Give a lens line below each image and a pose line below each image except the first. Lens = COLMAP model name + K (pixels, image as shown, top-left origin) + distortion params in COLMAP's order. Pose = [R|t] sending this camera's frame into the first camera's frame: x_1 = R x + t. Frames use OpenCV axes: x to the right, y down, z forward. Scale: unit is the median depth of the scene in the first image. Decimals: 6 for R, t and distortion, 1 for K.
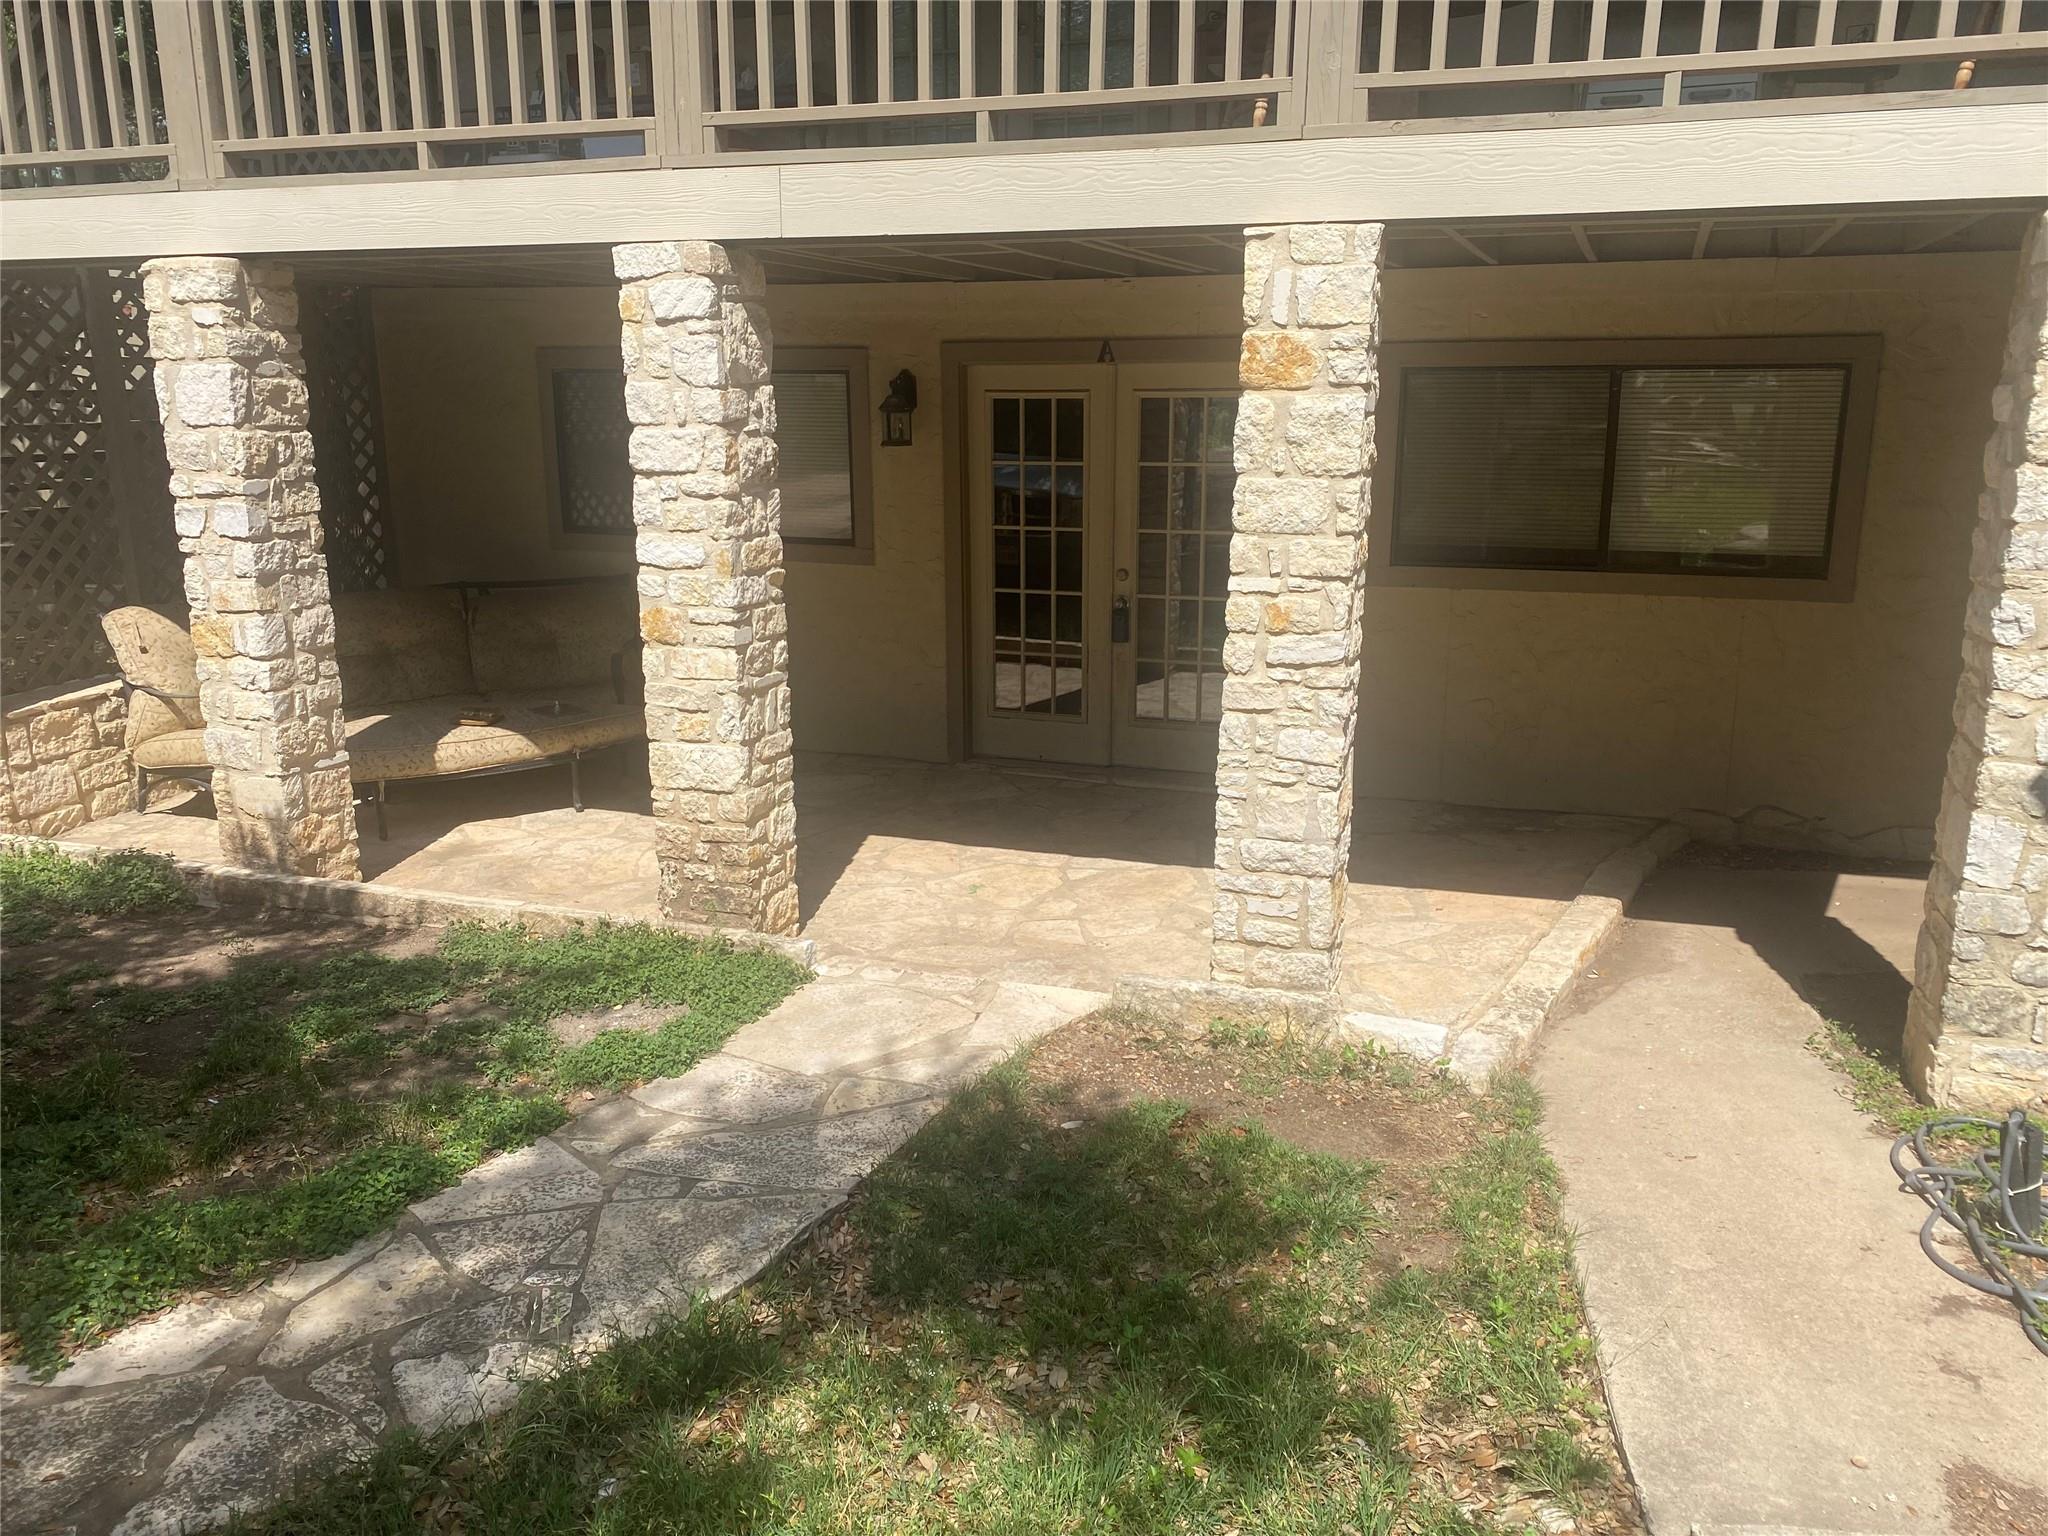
lens RADIAL K [[1582.6, 0, 1024.0], [0, 1582.6, 768.0], [0, 0, 1]] dist [0.062606, -0.101539]
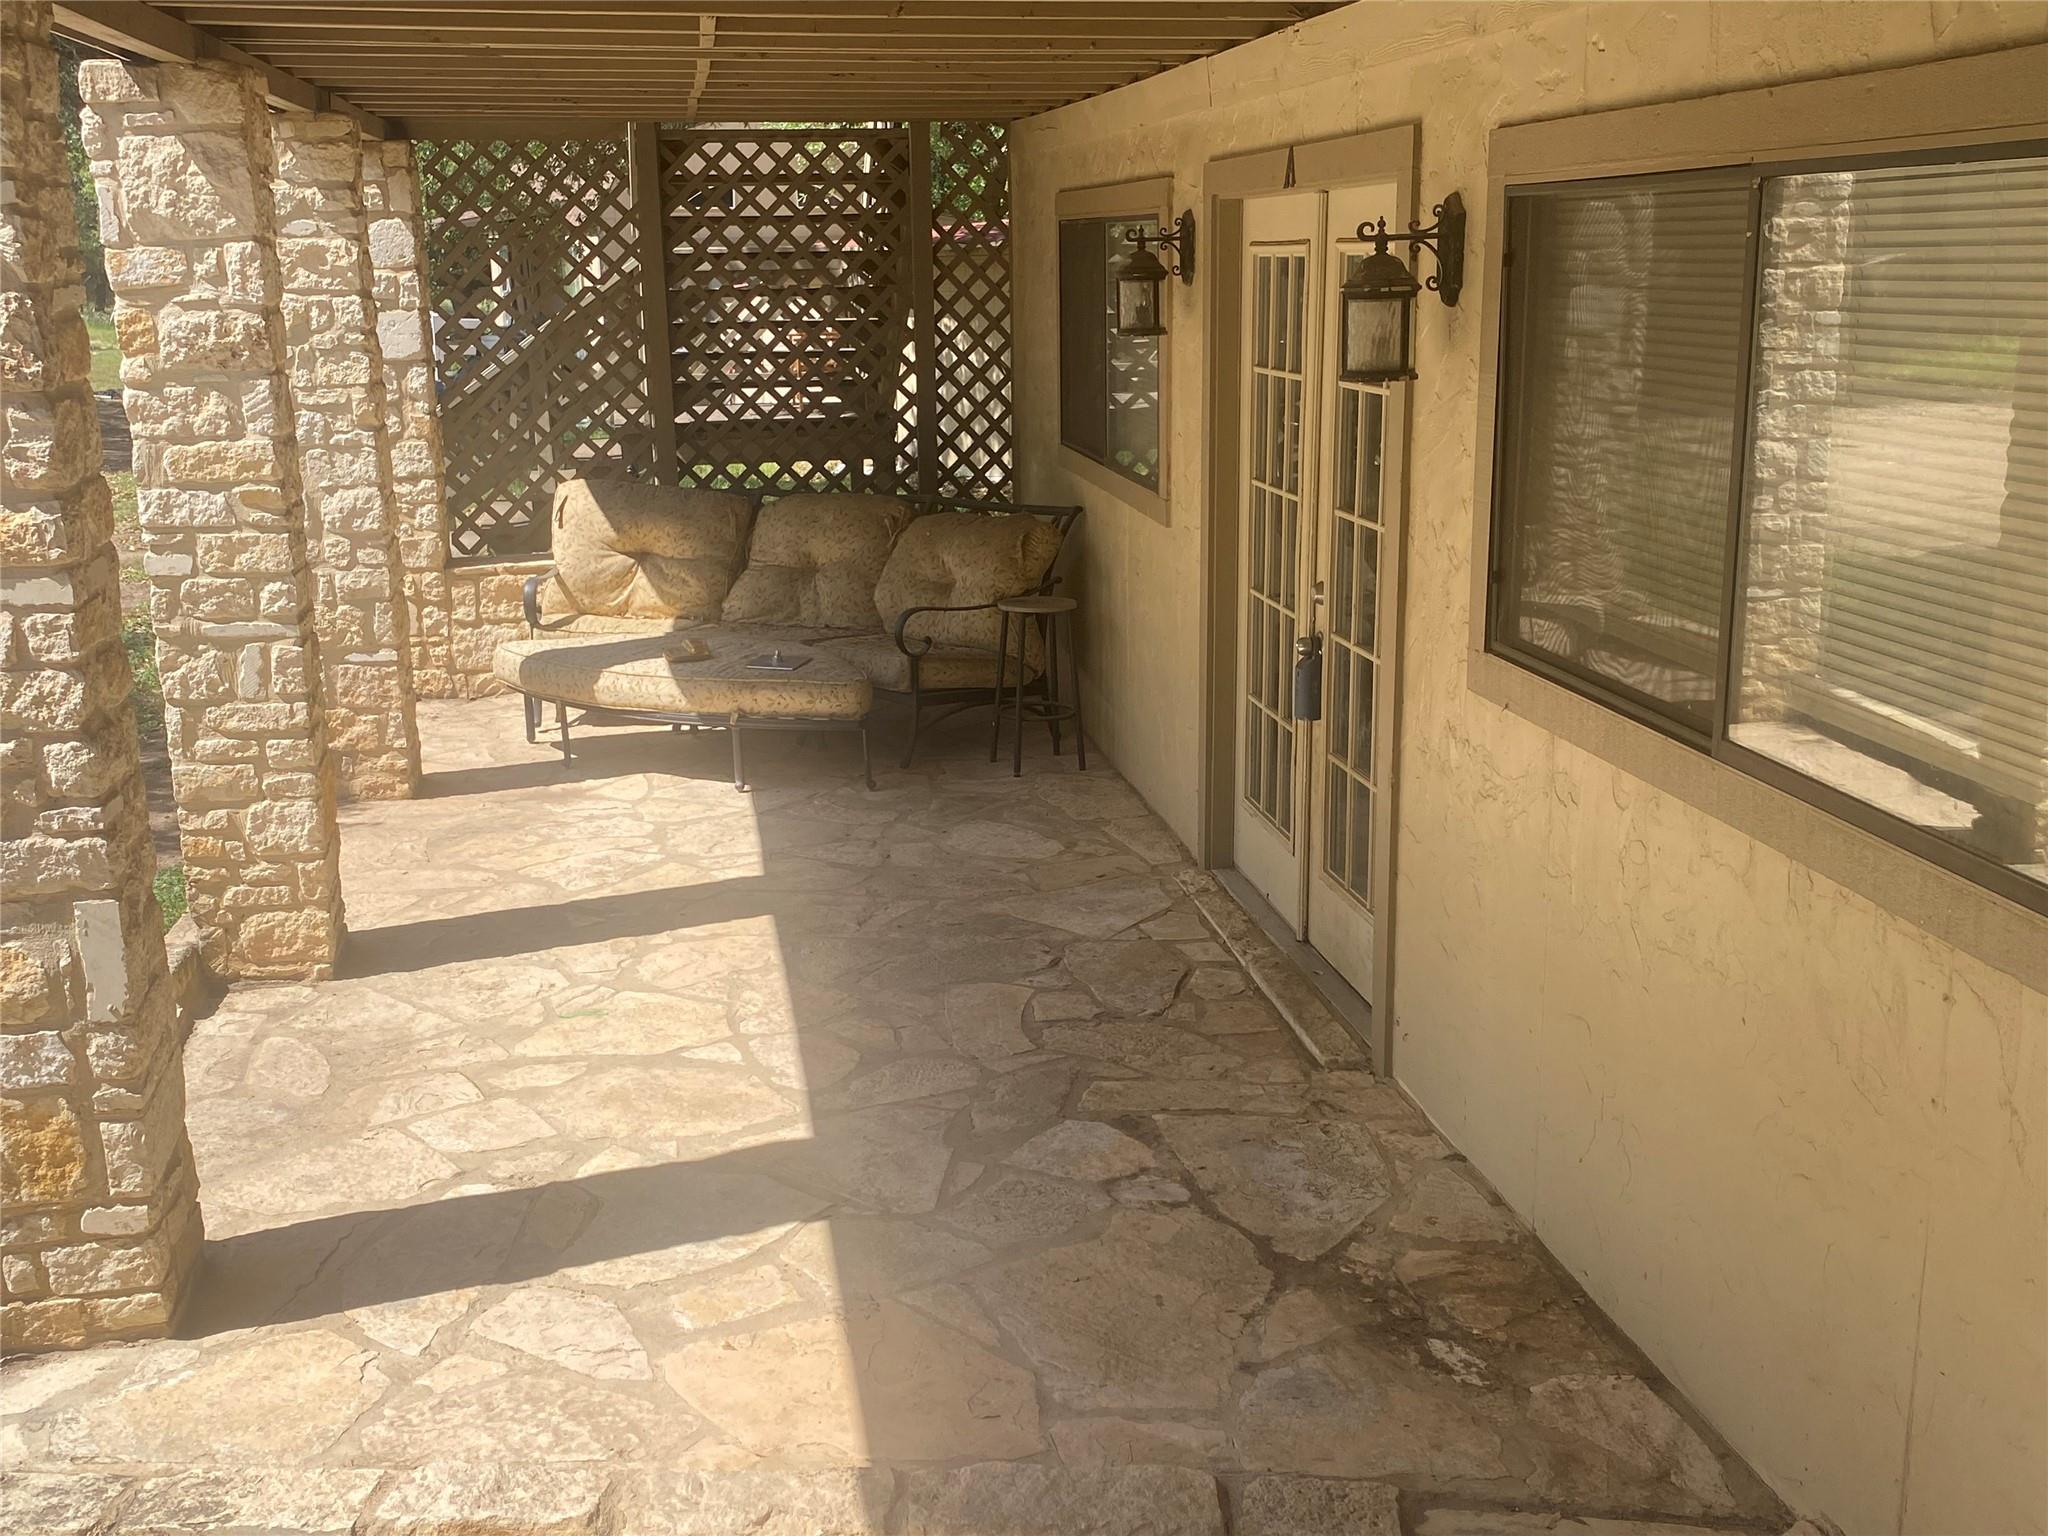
lens RADIAL K [[2048.3, 0, 1024.0], [0, 2048.3, 768.0], [0, 0, 1]] dist [0.062639, -0.163595]
pose [[0.478994, 0.211339, -0.851998, 0.805525], [-0.197585, 0.971637, 0.129933, -0.178928], [0.855292, 0.106105, 0.507166, 0.765476]]
